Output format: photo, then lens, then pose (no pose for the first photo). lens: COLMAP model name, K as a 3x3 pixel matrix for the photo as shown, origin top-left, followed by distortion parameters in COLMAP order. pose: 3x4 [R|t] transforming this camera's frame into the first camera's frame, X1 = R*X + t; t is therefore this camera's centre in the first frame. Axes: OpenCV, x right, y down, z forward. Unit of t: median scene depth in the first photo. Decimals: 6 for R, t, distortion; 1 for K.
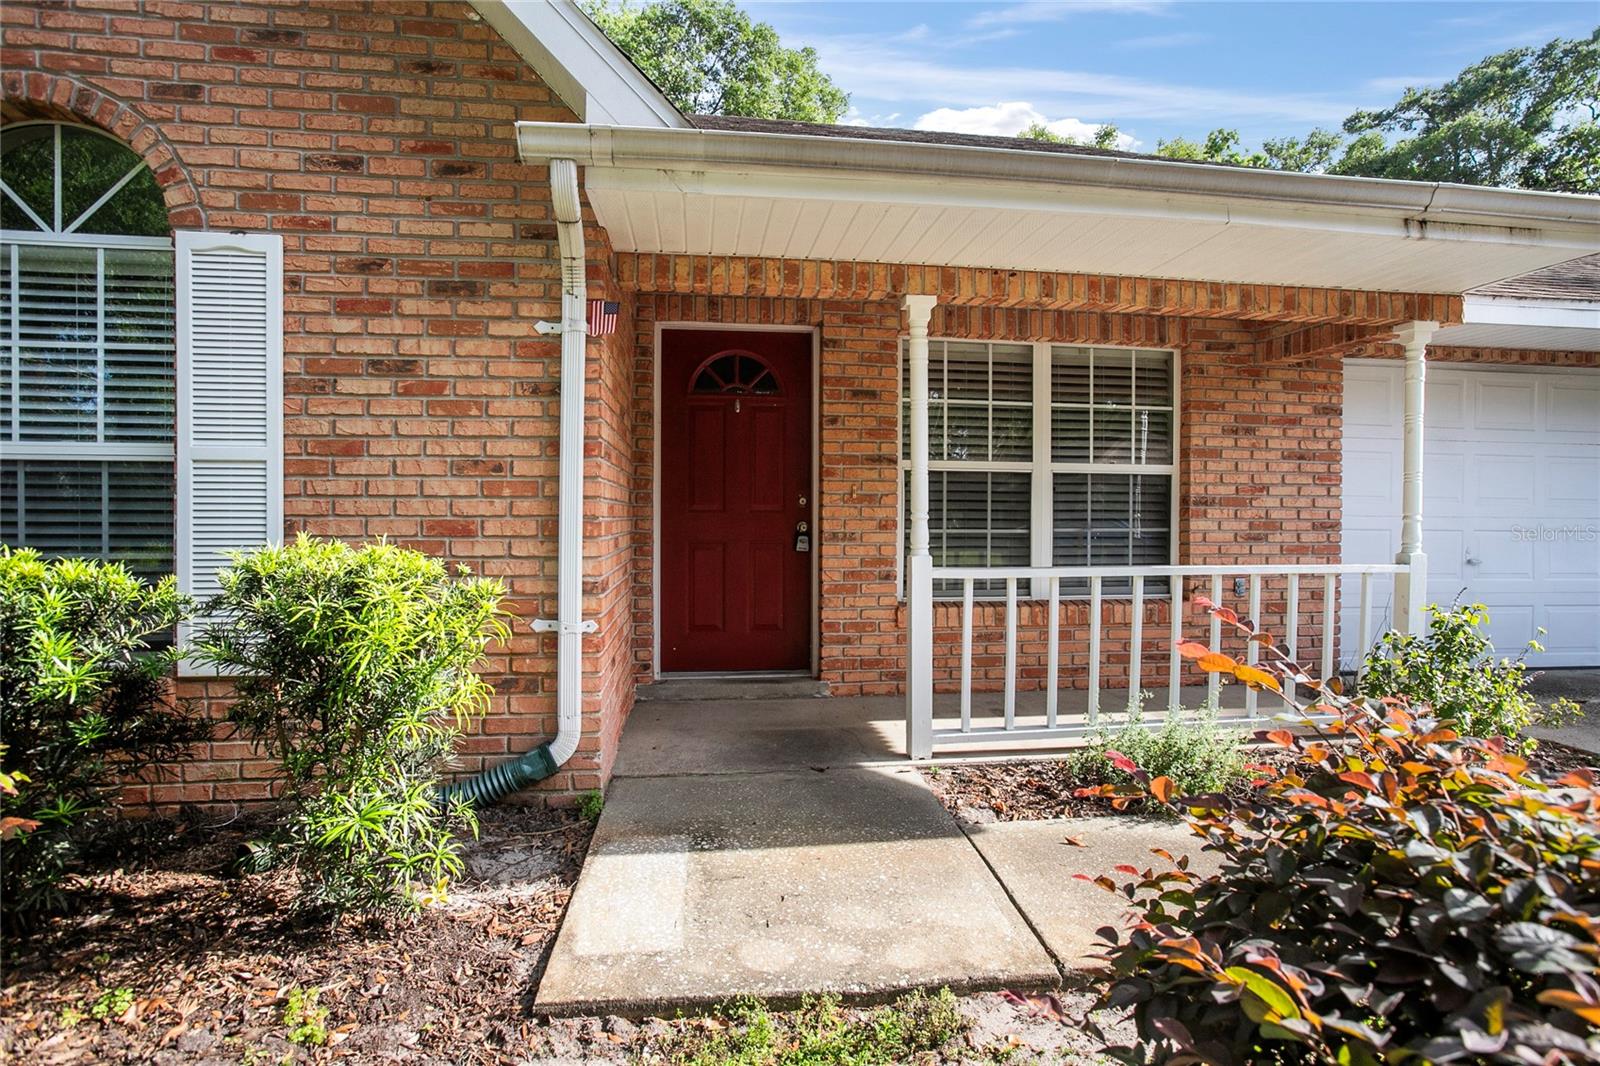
lens RADIAL K [[804.8, 0, 800.0], [0, 804.8, 533.0], [0, 0, 1]] dist [-0.004464, -0.000989]
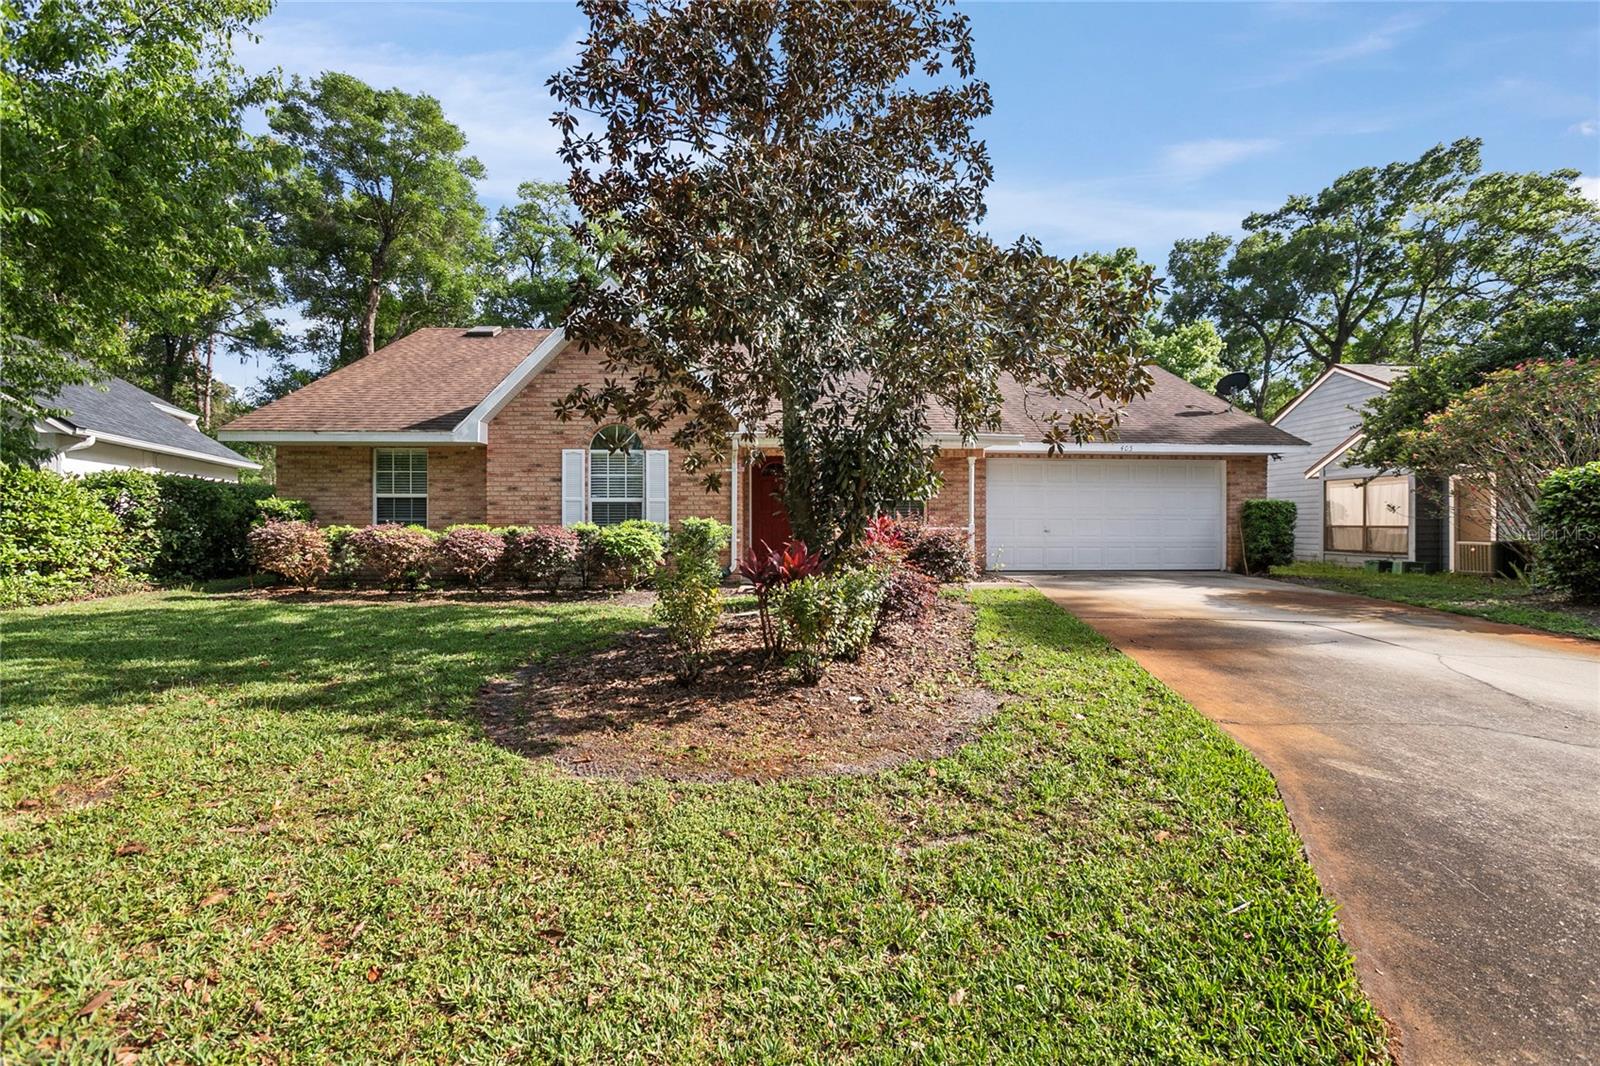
lens RADIAL K [[738.2, 0, 823.6], [0, 738.2, 532.6], [0, 0, 1]] dist [-0.053060, 0.029794]
pose [[0.998920, 0.000126, -0.046468, 0.219864], [0.000061, 0.999992, 0.004021, 0.035932], [0.046469, -0.004019, 0.998912, -1.705895]]
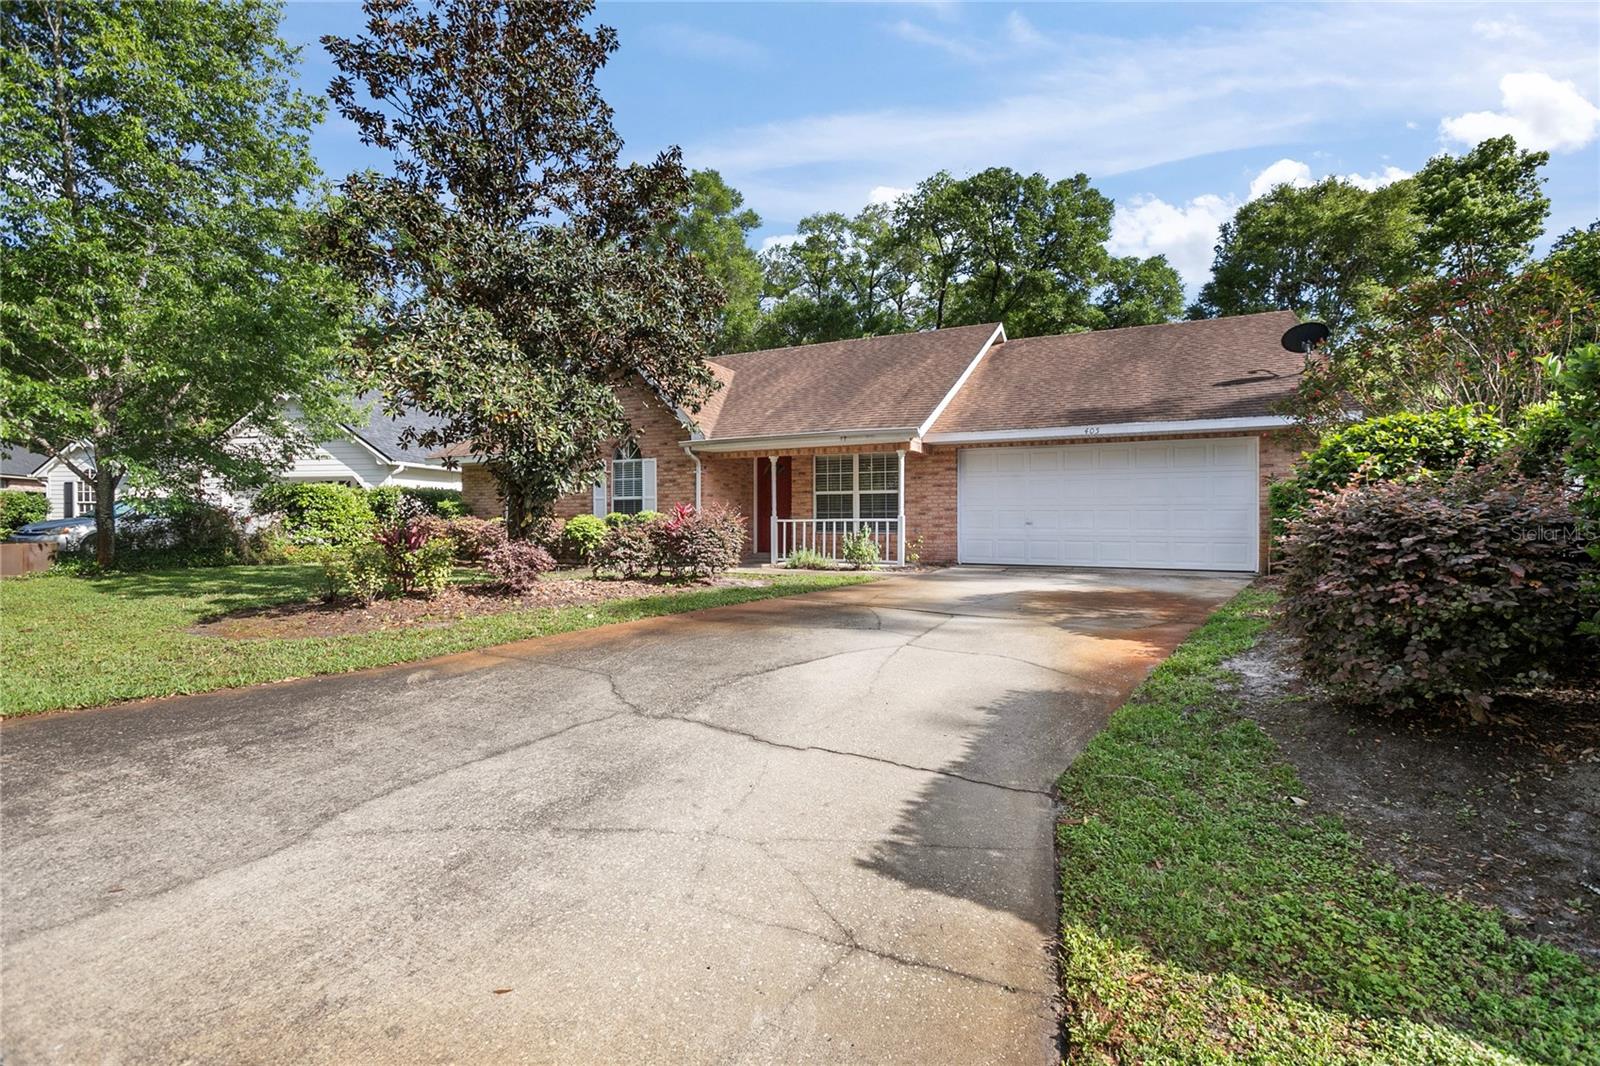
lens RADIAL K [[733.8, 0, 801.1], [0, 733.8, 524.2], [0, 0, 1]] dist [-0.080996, 0.034528]
pose [[0.826395, 0.003536, -0.563080, 1.708007], [-0.001550, 0.999991, 0.004006, 0.035434], [0.563089, -0.002438, 0.826392, -1.473105]]
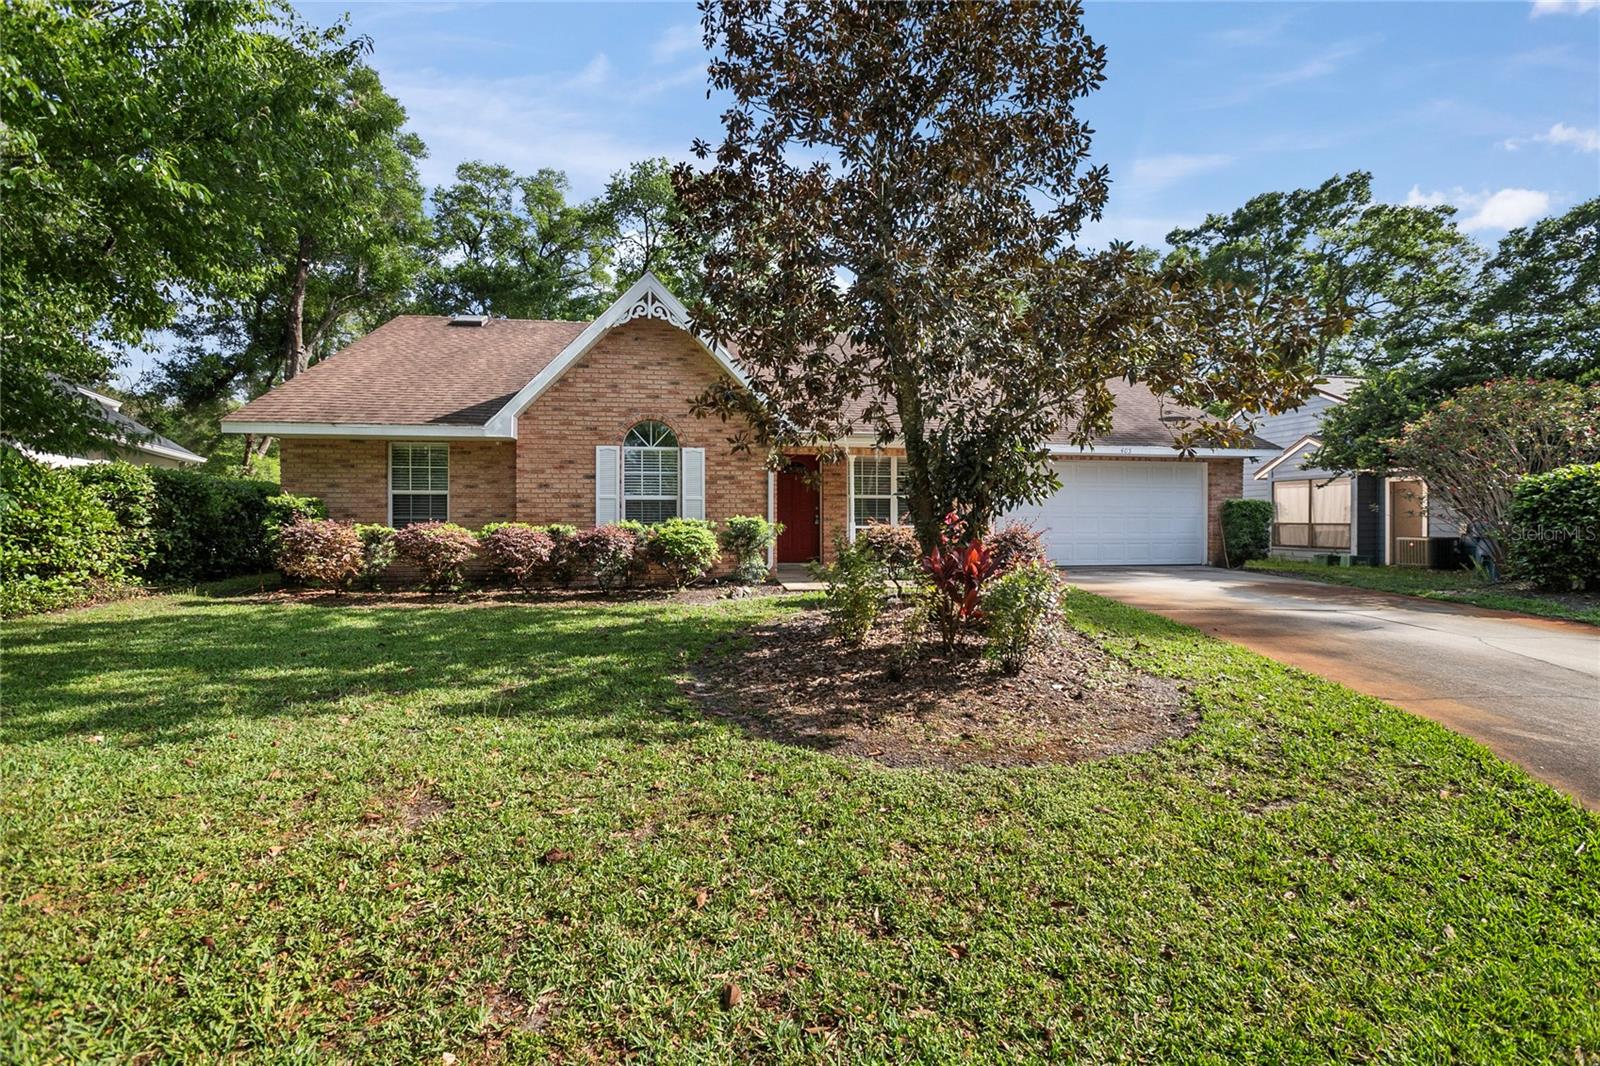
lens RADIAL K [[738.2, 0, 823.6], [0, 738.2, 532.6], [0, 0, 1]] dist [-0.053060, 0.029794]
pose [[0.997545, -0.001812, 0.070000, -0.161198], [0.001256, 0.999967, 0.007995, 0.033259], [-0.070013, -0.007888, 0.997515, -1.736842]]
